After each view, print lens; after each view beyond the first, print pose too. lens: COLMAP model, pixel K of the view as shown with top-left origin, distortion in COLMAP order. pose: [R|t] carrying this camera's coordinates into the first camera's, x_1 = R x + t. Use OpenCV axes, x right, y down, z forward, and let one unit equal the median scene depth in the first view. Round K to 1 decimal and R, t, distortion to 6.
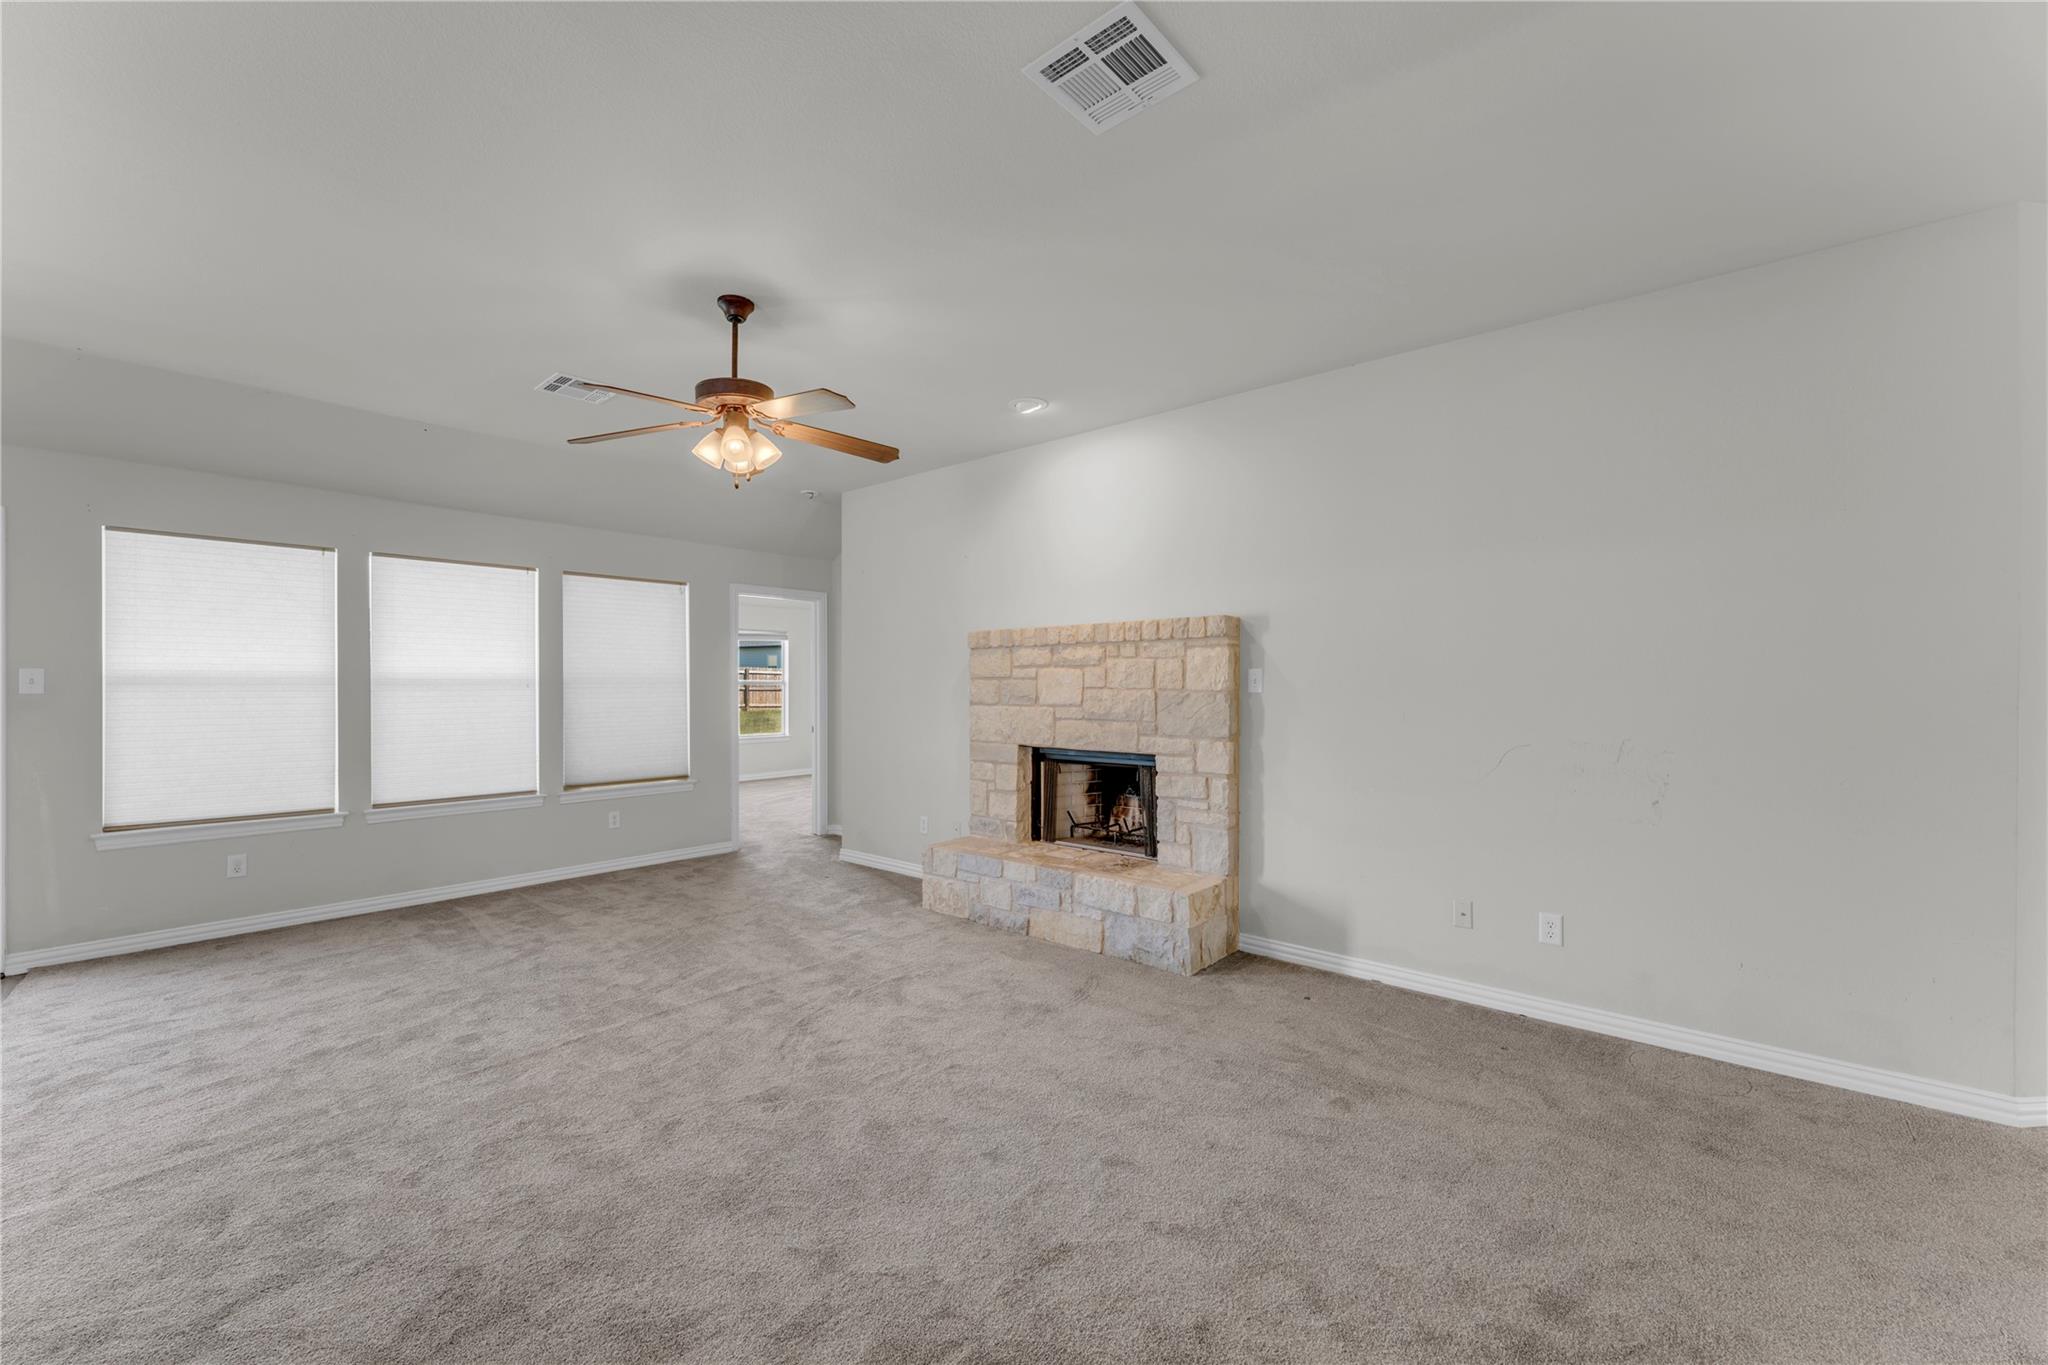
lens RADIAL K [[805.9, 0, 1010.1], [0, 805.9, 688.5], [0, 0, 1]] dist [-0.001620, -0.000174]
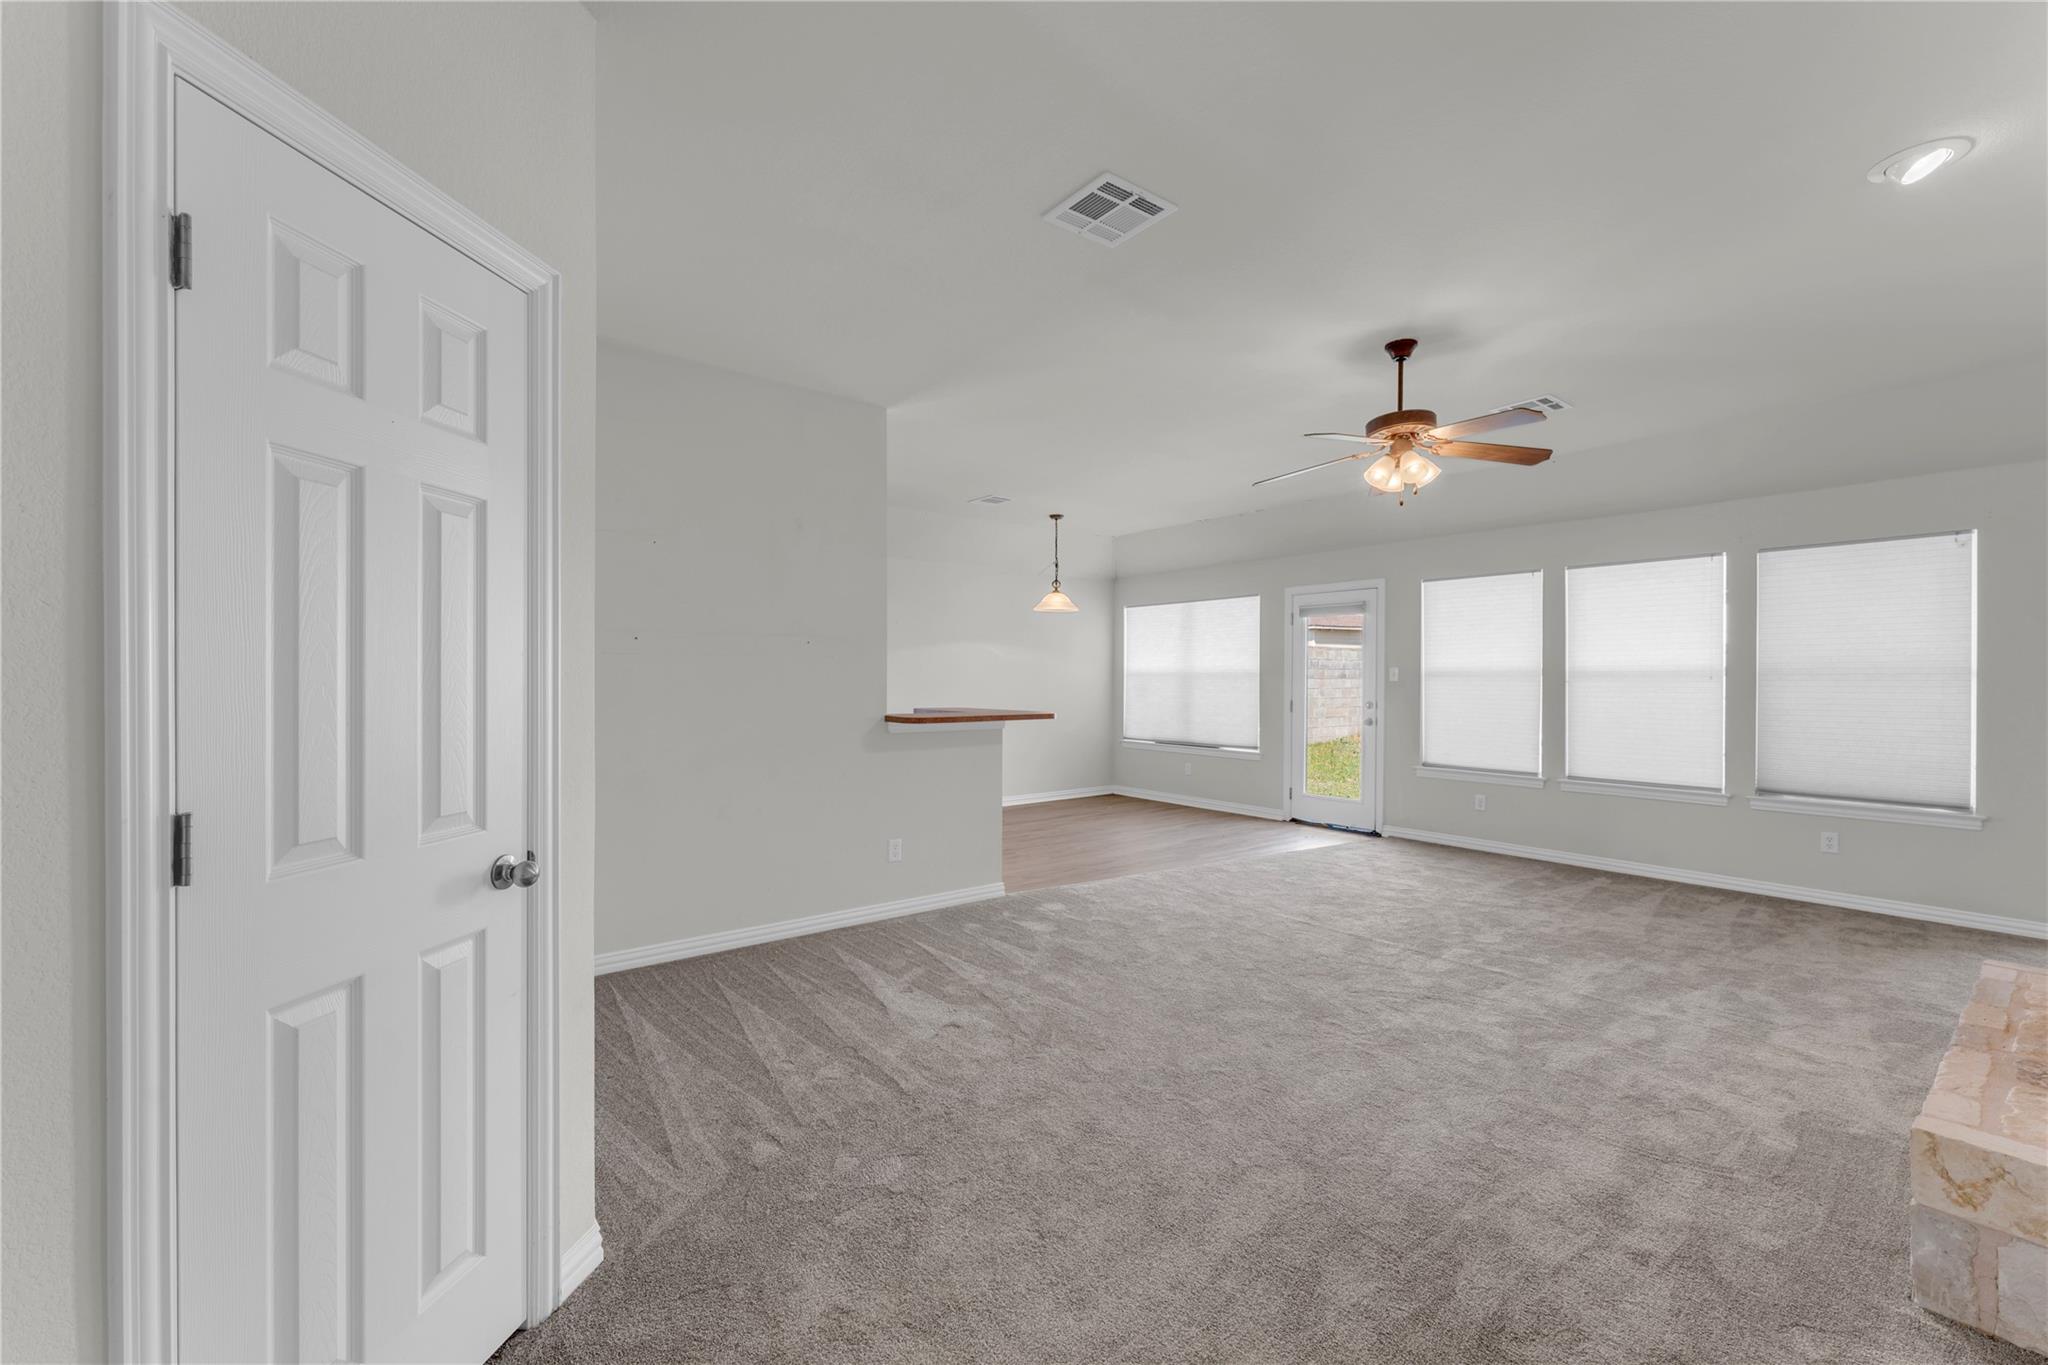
lens RADIAL K [[842.3, 0, 1031.6], [0, 842.3, 682.1], [0, 0, 1]] dist [-0.002089, -0.000272]
pose [[-0.184393, 0.005589, -0.982837, 0.656223], [-0.004843, 0.999967, 0.006594, -0.000245], [0.982841, 0.005976, -0.184359, 0.489948]]
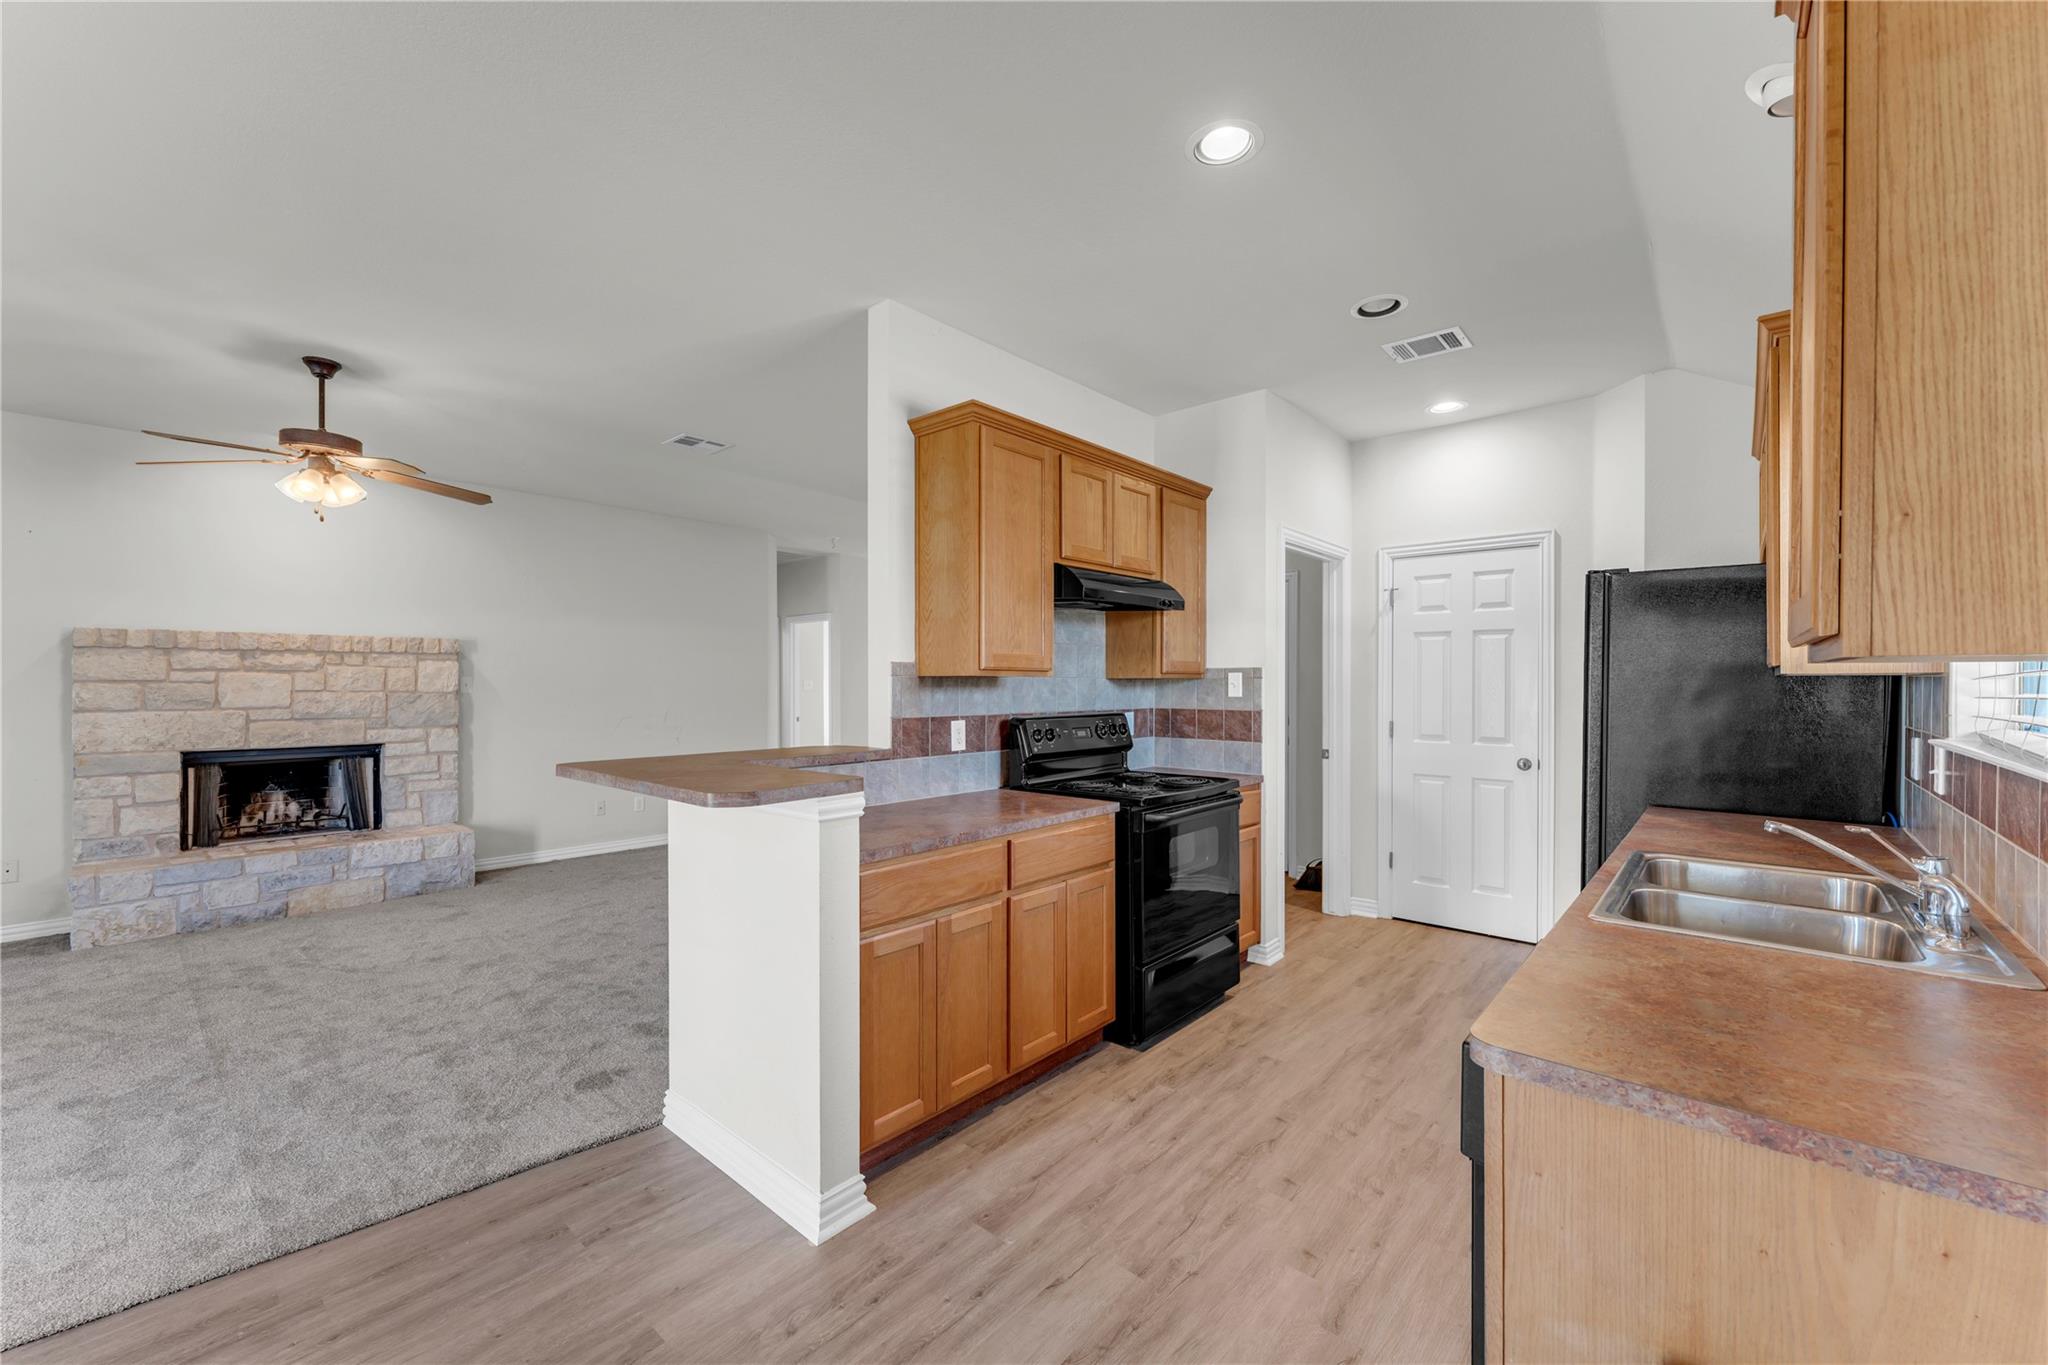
lens RADIAL K [[821.6, 0, 1023.1], [0, 821.6, 685.3], [0, 0, 1]] dist [-0.002243, -0.000399]
pose [[0.017959, -0.001414, 0.999838, -1.047400], [0.004427, 0.999989, 0.001334, -0.006078], [-0.999829, 0.004403, 0.017965, -0.024547]]
